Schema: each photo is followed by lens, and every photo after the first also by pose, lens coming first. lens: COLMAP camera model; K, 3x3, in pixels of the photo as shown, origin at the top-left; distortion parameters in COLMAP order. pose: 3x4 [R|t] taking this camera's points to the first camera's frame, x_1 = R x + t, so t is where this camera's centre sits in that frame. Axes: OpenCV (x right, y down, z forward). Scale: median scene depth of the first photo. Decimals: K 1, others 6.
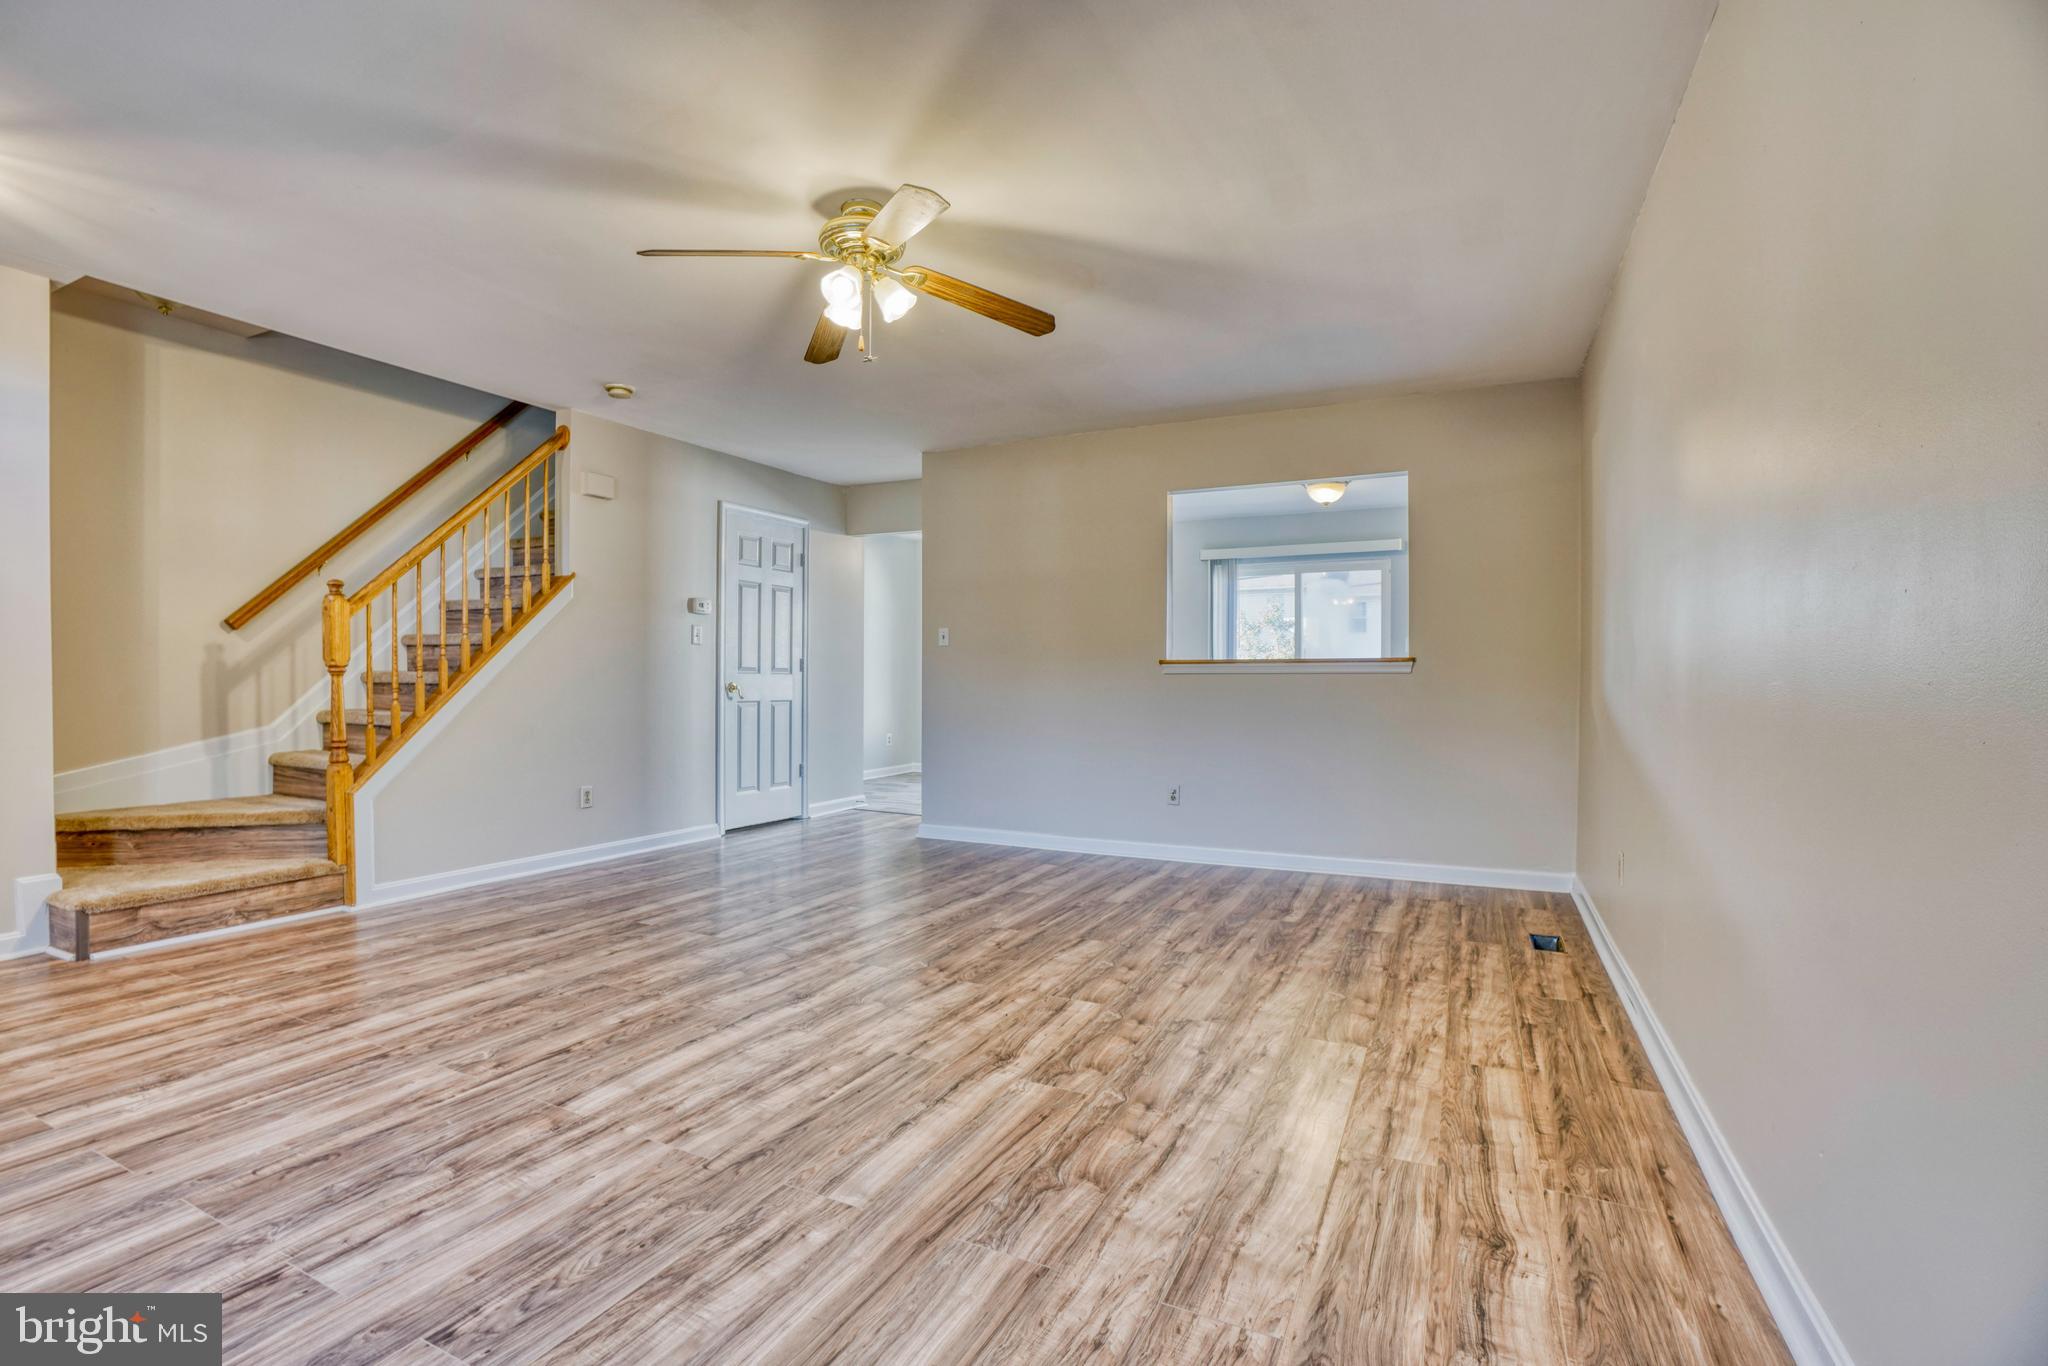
lens RADIAL K [[925.8, 0, 993.1], [0, 925.8, 674.2], [0, 0, 1]] dist [-0.065476, 0.025570]
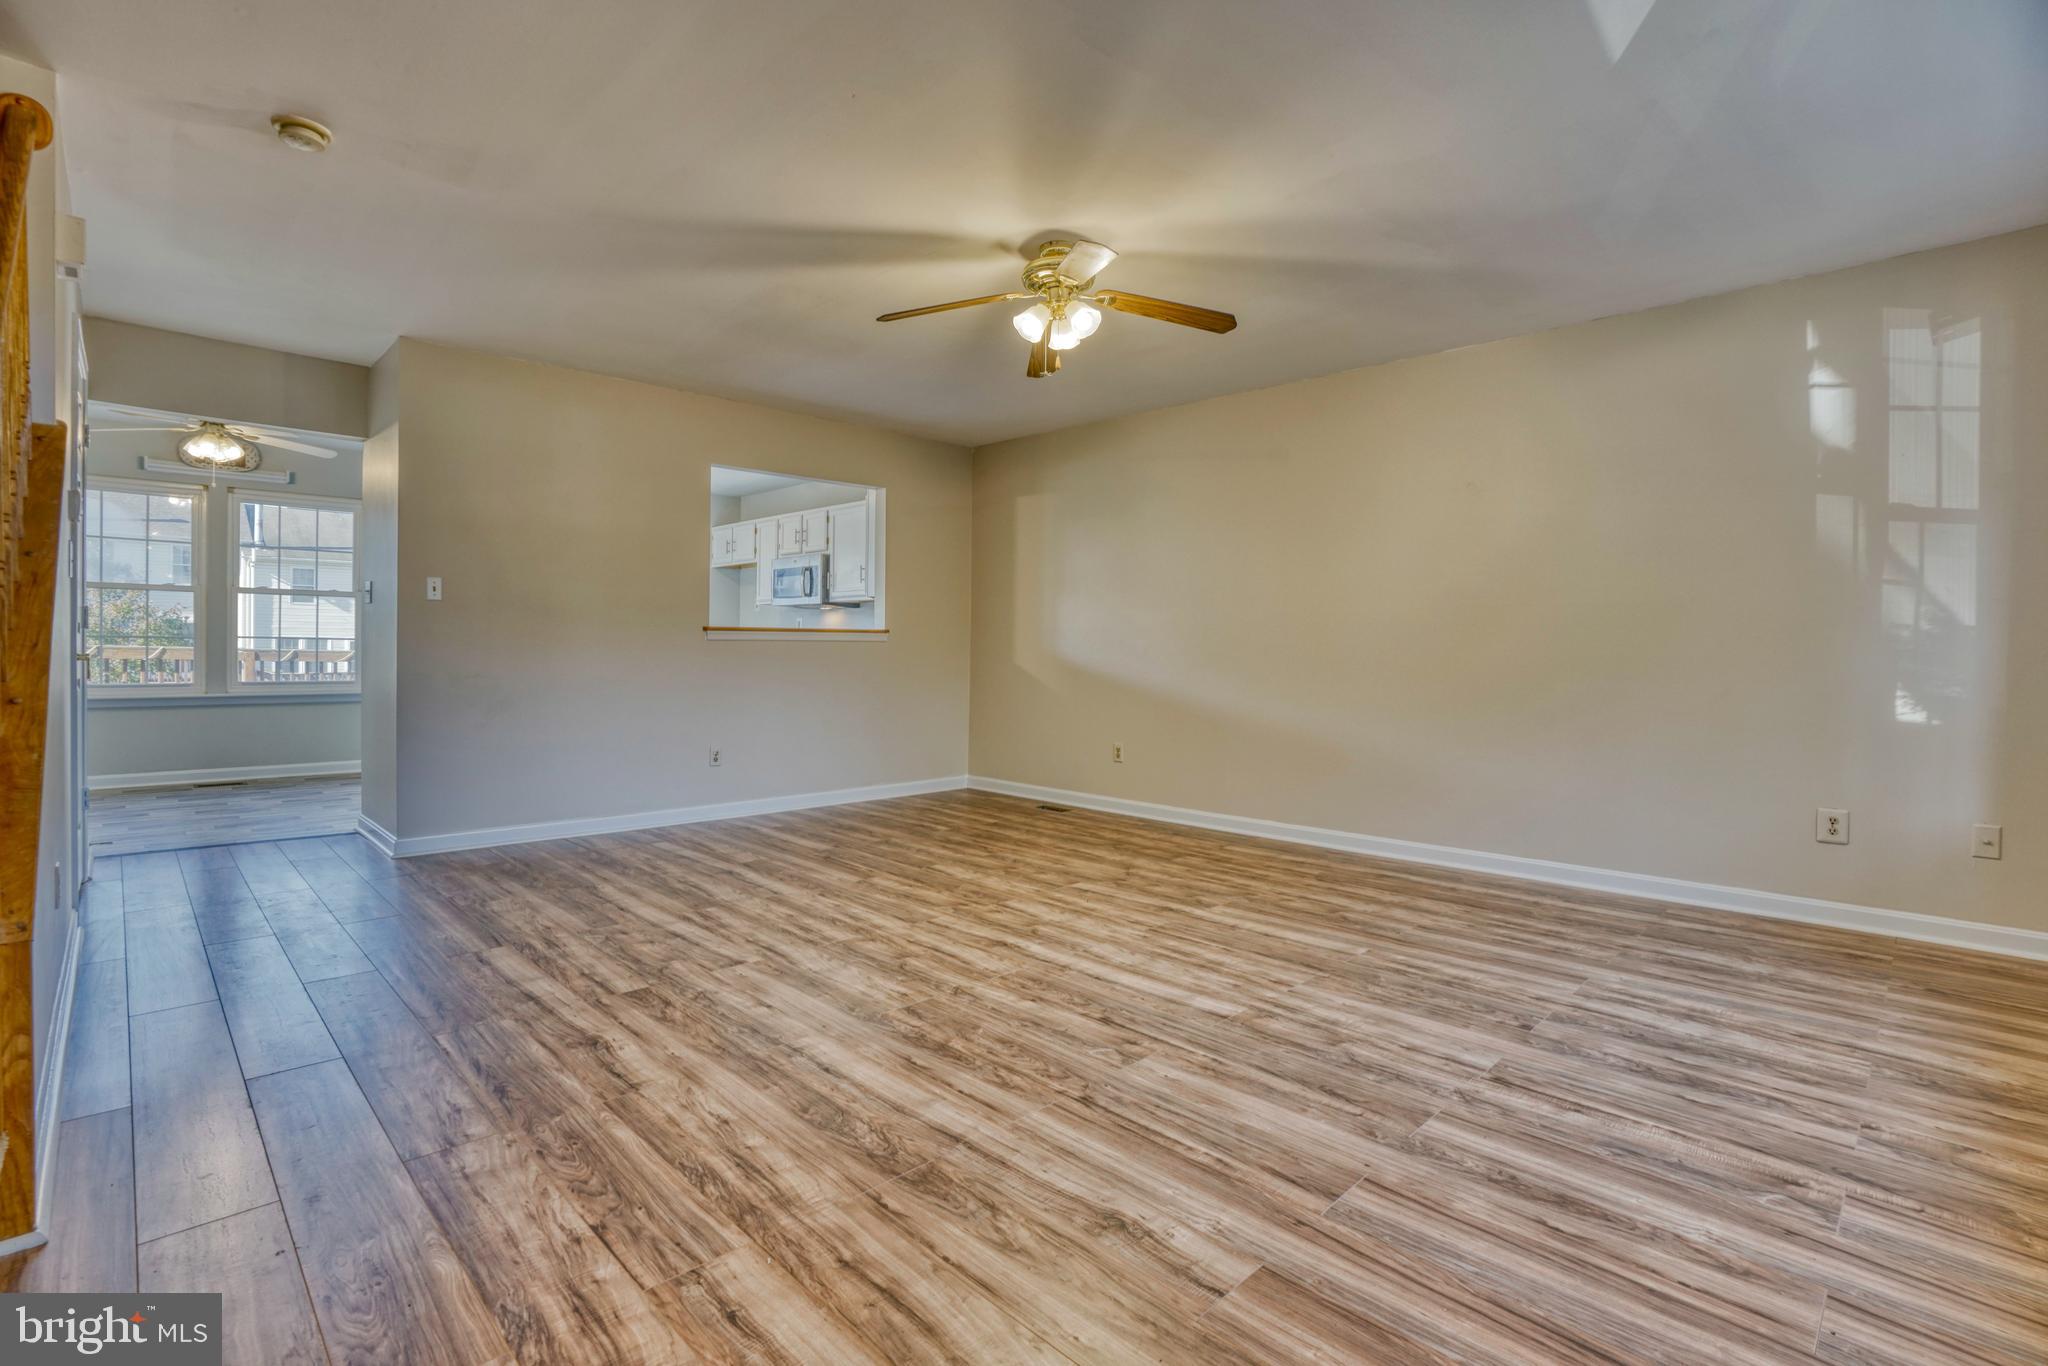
lens RADIAL K [[940.0, 0, 977.9], [0, 940.0, 682.0], [0, 0, 1]] dist [-0.066522, 0.023368]
pose [[0.343449, -0.031922, 0.938629, -1.468443], [-0.013436, 0.999153, 0.038896, 0.003170], [-0.939075, -0.025970, 0.342729, 0.779494]]
